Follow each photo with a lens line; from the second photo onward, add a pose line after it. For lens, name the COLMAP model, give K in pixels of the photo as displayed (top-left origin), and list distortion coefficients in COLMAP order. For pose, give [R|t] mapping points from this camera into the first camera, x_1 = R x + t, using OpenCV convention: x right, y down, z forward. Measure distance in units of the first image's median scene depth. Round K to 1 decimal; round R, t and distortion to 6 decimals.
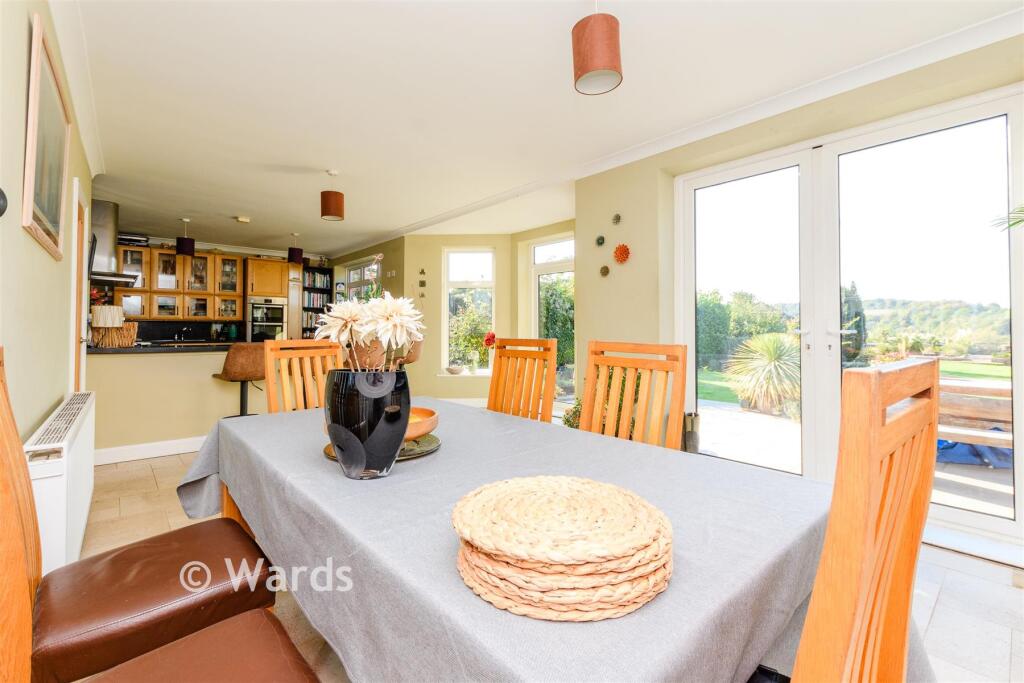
lens RADIAL K [[444.7, 0, 511.8], [0, 444.7, 335.4], [0, 0, 1]] dist [0.000217, 0.000014]
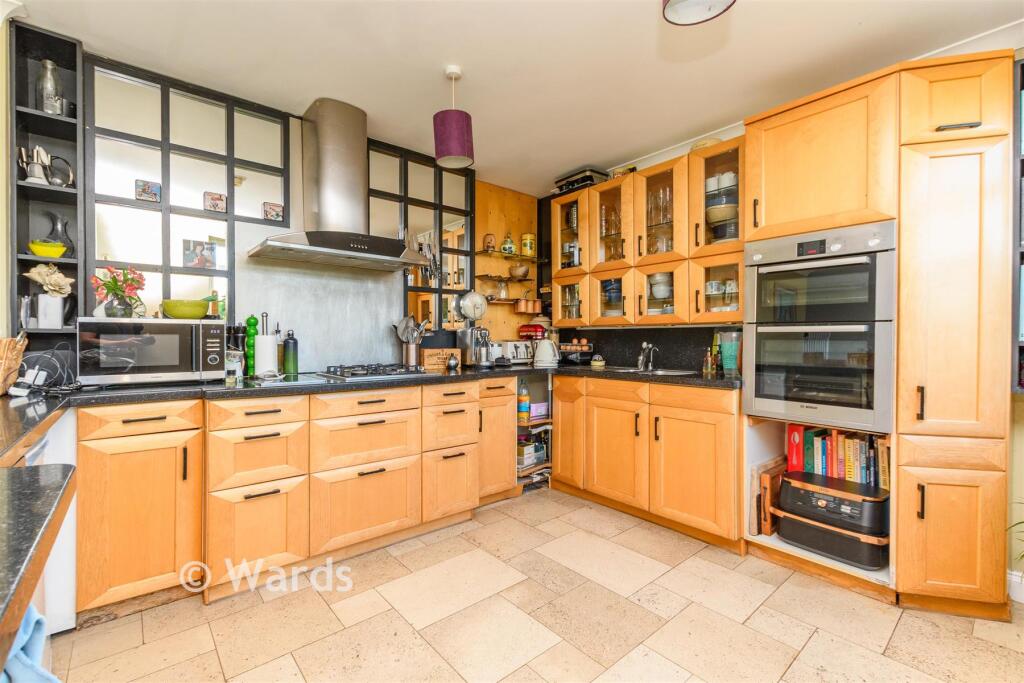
lens RADIAL K [[444.7, 0, 512.0], [0, 444.7, 342.6], [0, 0, 1]] dist [0.000217, 0.000014]
pose [[-0.003911, -0.002975, -0.999988, -0.277771], [0.000000, 0.999996, -0.002975, -0.017649], [0.999992, -0.000012, -0.003911, 0.833035]]
